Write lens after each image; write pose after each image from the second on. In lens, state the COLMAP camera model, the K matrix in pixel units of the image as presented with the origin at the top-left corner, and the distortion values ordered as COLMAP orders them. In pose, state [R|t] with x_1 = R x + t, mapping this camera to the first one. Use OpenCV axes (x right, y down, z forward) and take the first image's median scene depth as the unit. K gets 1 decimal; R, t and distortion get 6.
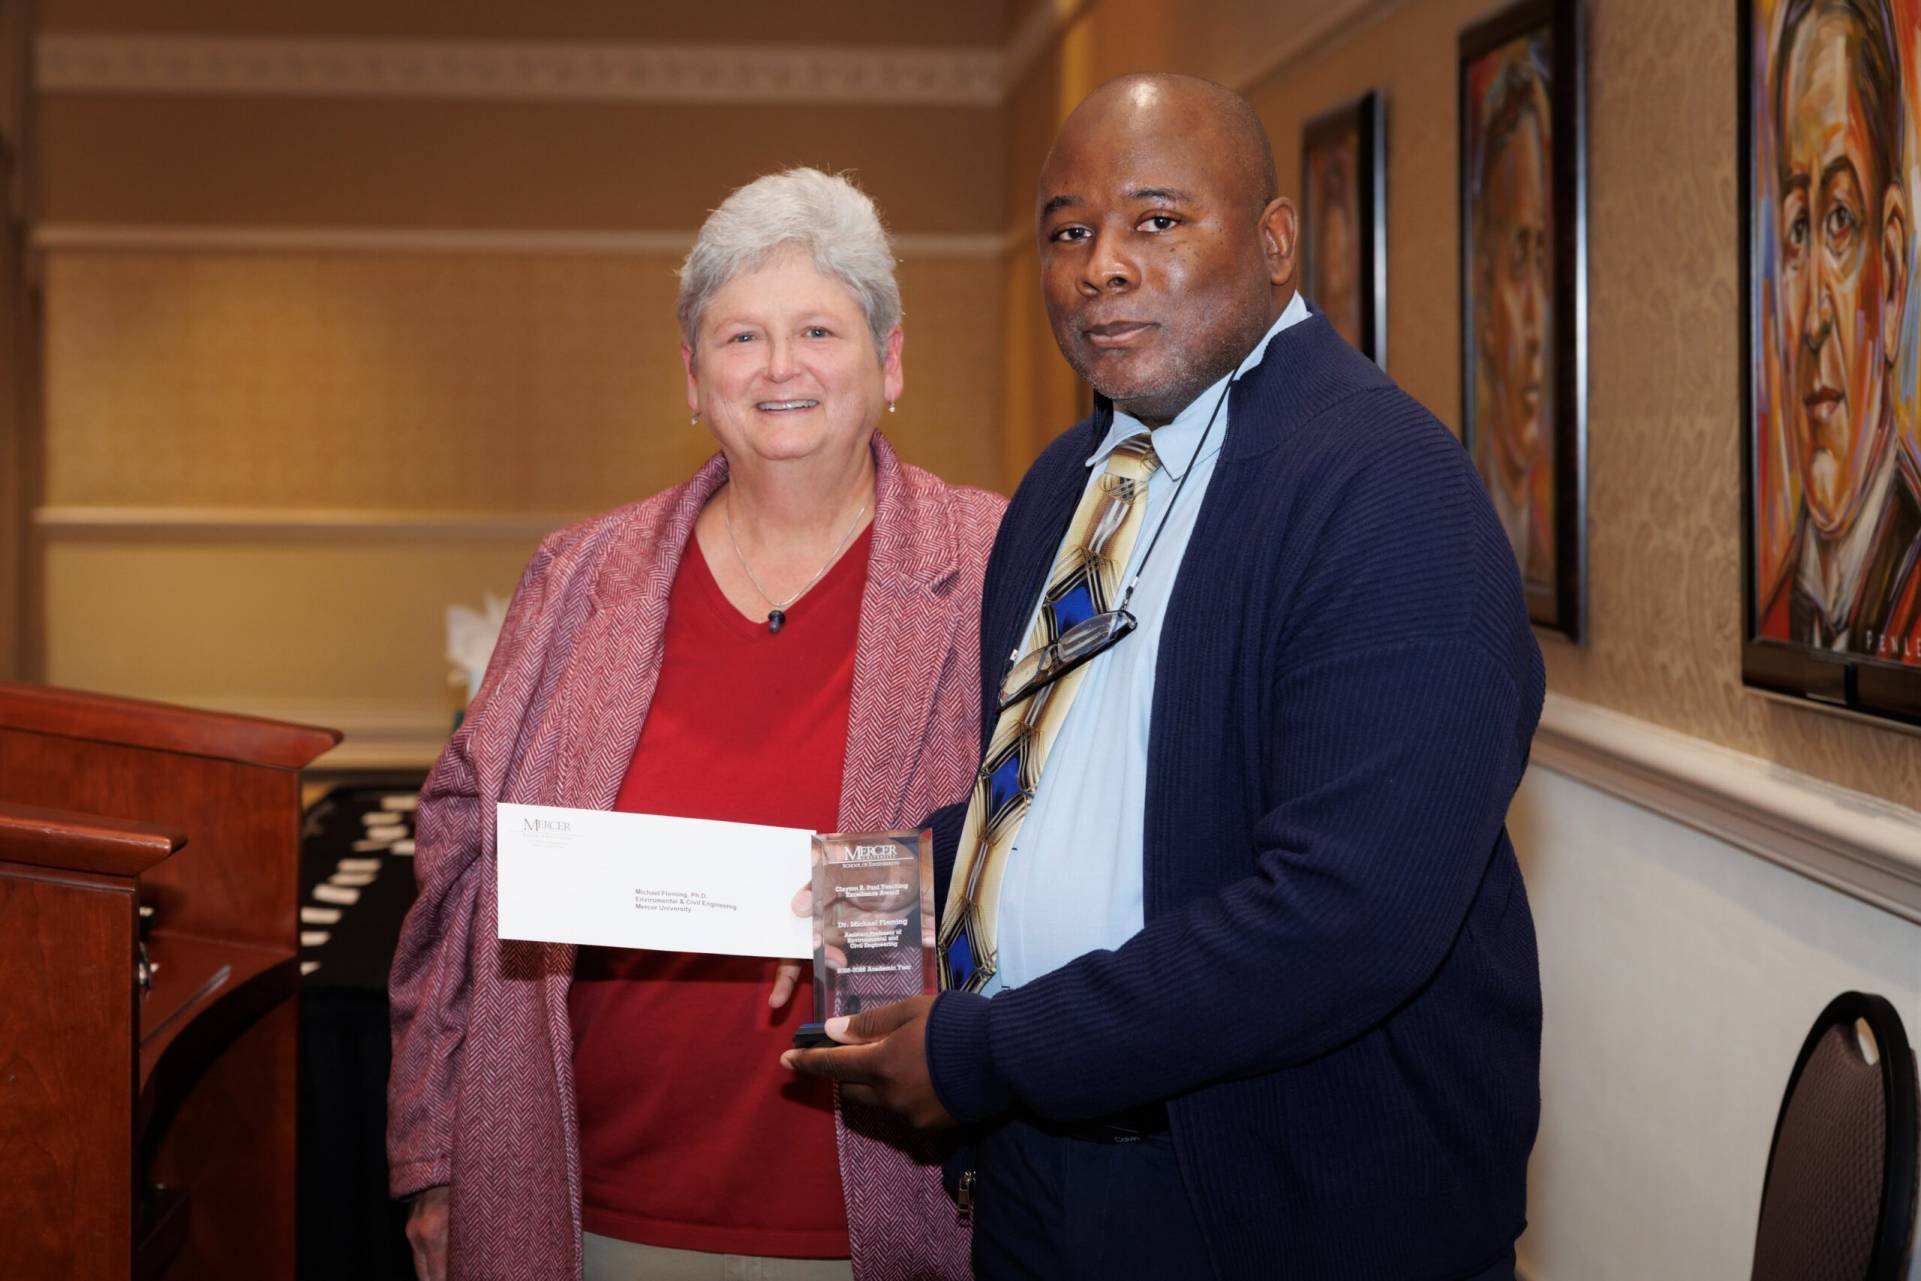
lens RADIAL K [[3736.2, 0, 960.5], [0, 3736.2, 640.5], [0, 0, 1]] dist [0.033542, -0.076575]
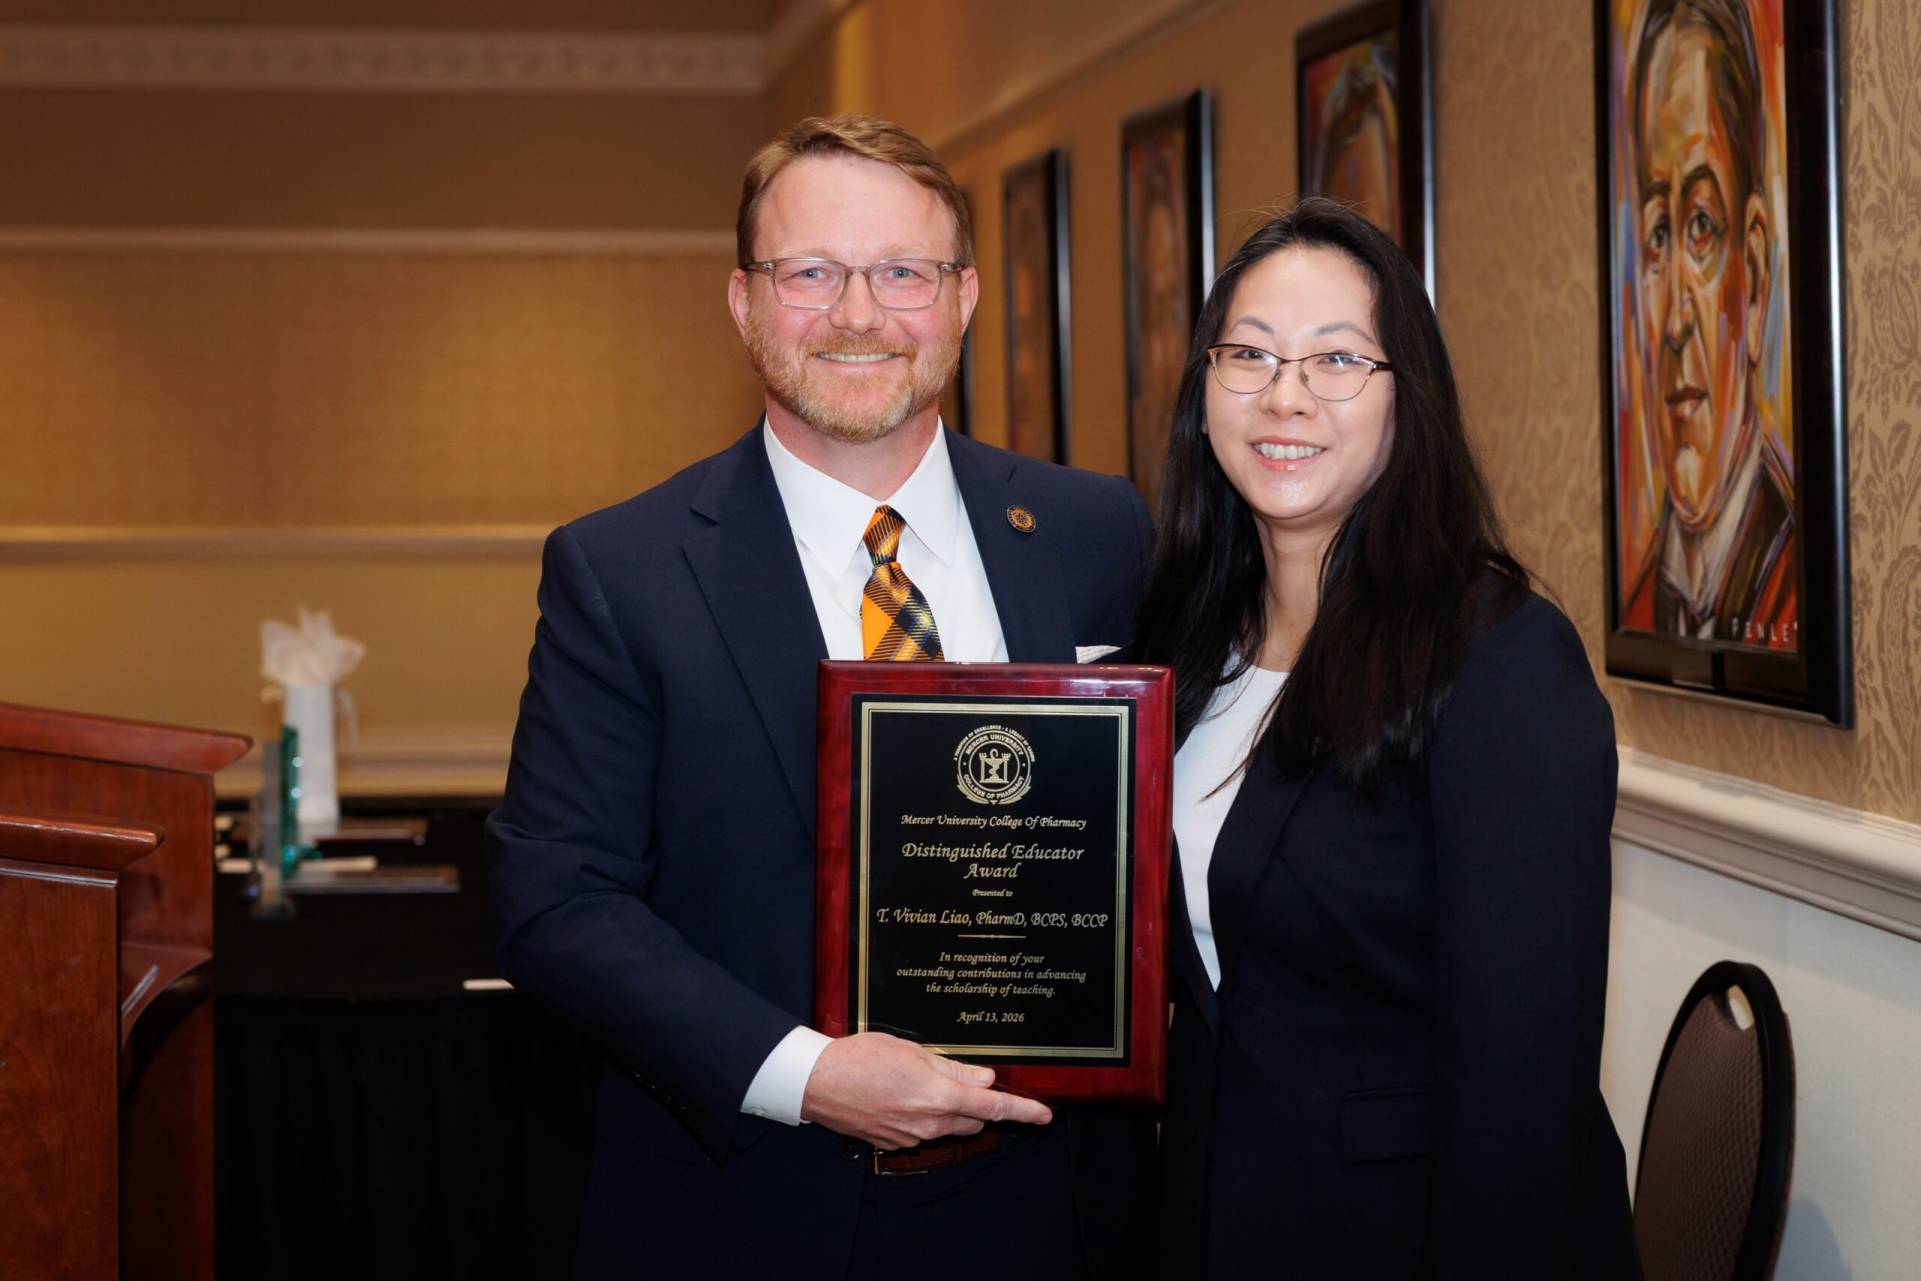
lens RADIAL K [[4022.8, 0, 914.8], [0, 4022.8, 677.7], [0, 0, 1]] dist [0.015498, 0.128304]
pose [[0.998235, -0.013386, 0.057863, -0.044548], [0.013141, 0.999903, 0.004617, 0.004969], [-0.057919, -0.003848, 0.998314, -0.096458]]
